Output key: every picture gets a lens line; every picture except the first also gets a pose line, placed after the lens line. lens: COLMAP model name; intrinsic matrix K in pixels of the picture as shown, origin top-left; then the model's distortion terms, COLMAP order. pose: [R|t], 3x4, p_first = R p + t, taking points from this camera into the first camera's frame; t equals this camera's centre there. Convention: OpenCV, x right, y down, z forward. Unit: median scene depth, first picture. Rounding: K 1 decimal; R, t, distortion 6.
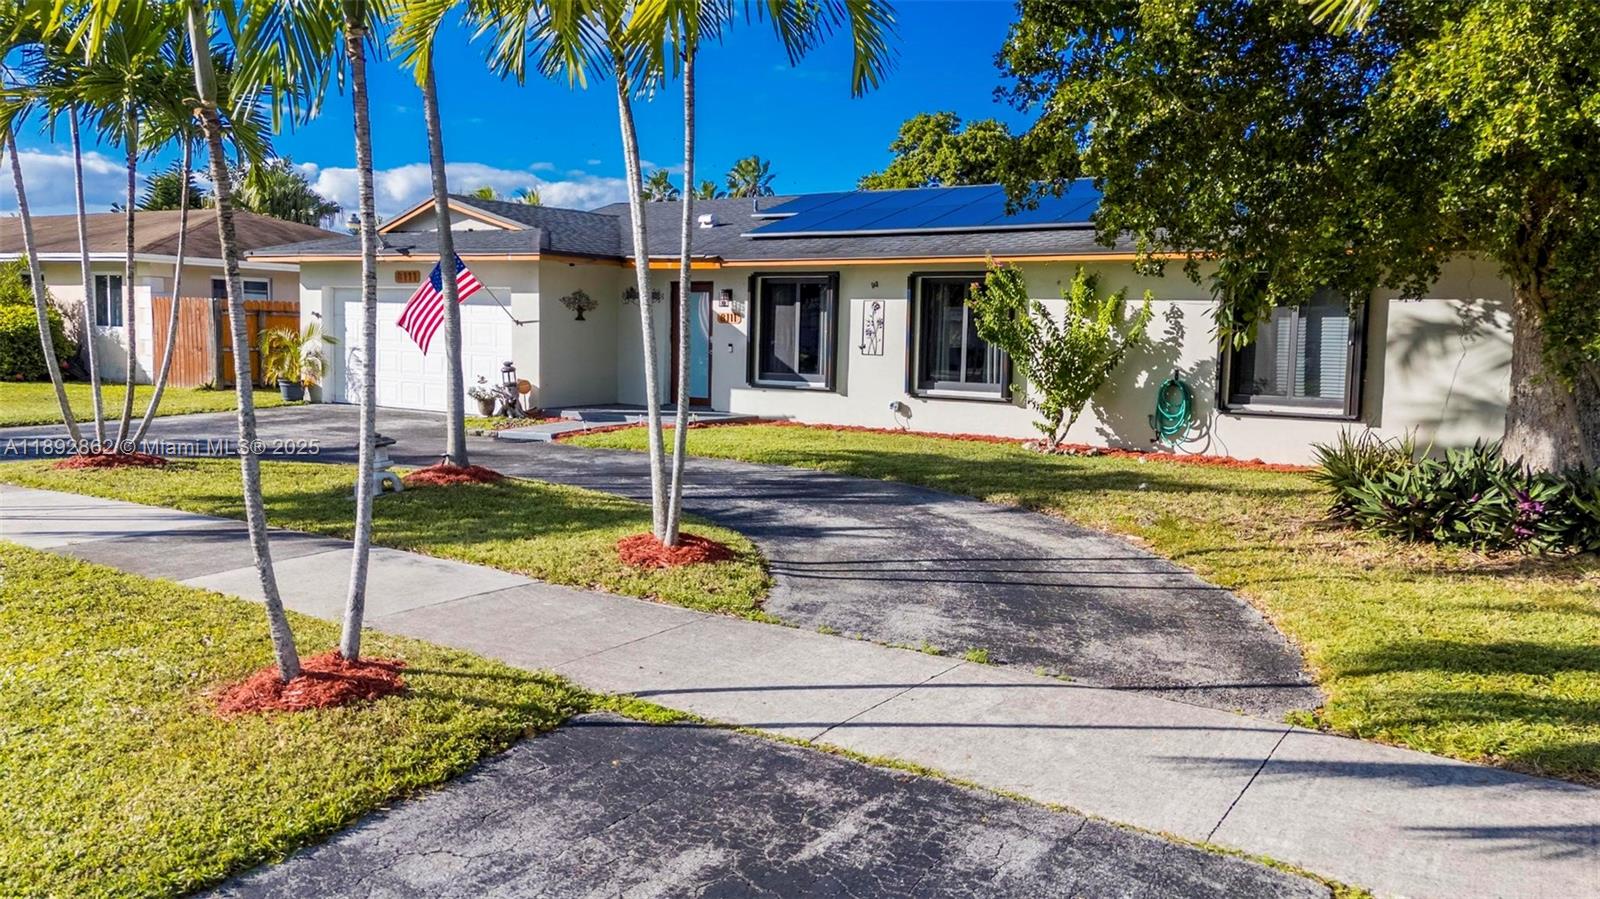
lens RADIAL K [[1194.7, 0, 865.0], [0, 1194.7, 442.9], [0, 0, 1]] dist [0.068193, 0.000140]
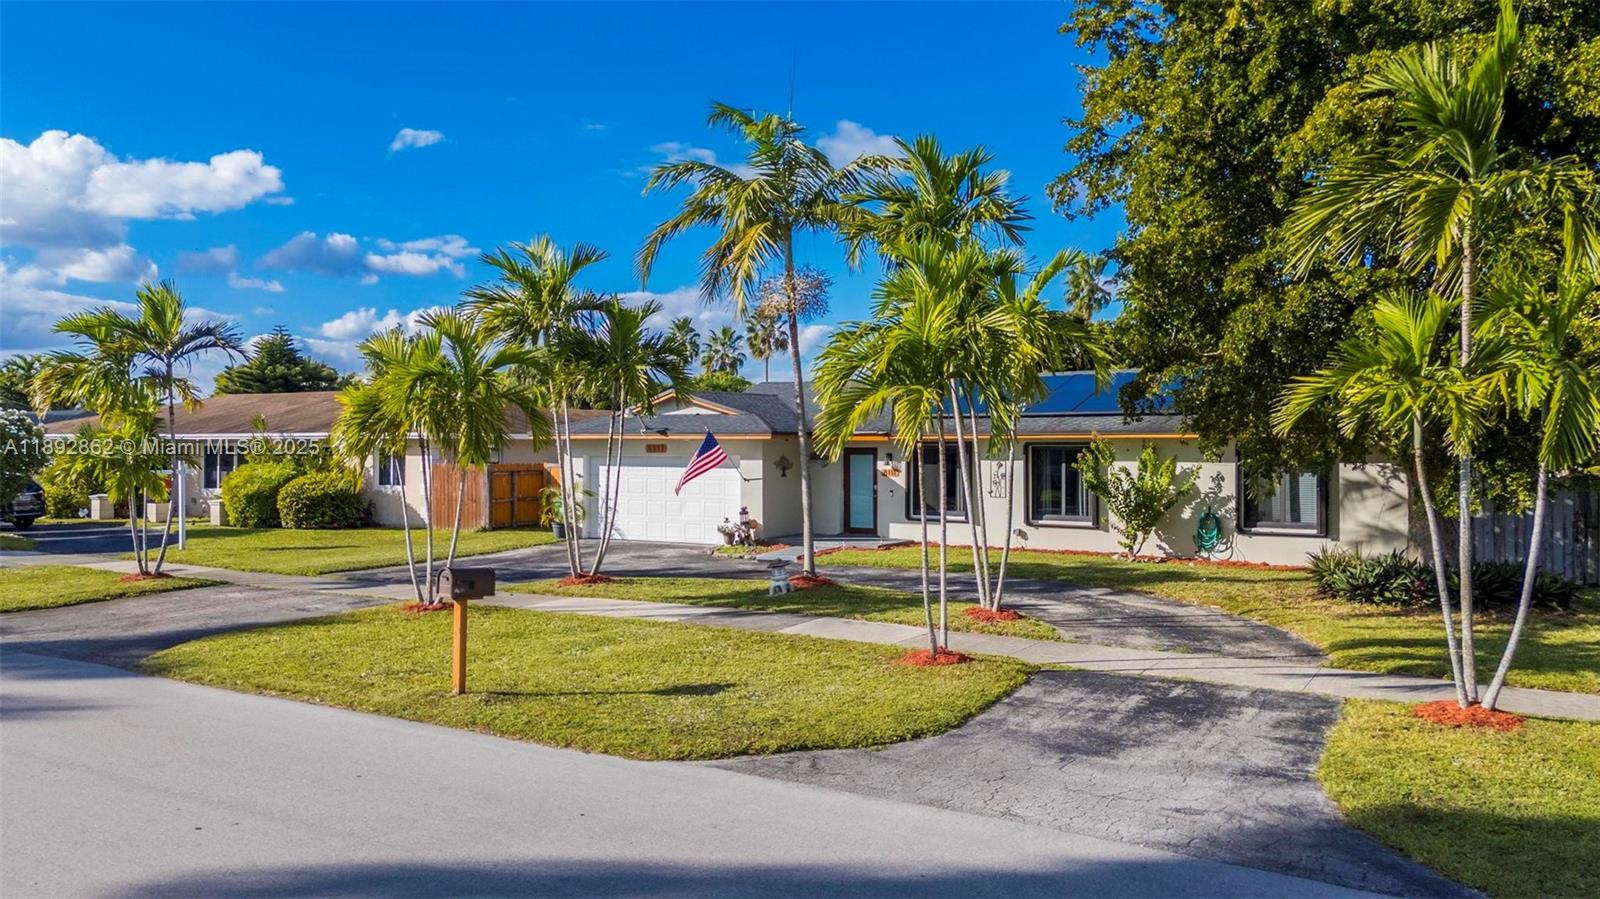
lens RADIAL K [[1194.7, 0, 865.0], [0, 1194.7, 442.9], [0, 0, 1]] dist [0.068193, 0.000140]
pose [[0.999008, -0.020359, 0.039614, -0.248310], [0.024024, 0.995249, -0.094353, -0.005981], [-0.037504, 0.095211, 0.994750, -0.548138]]
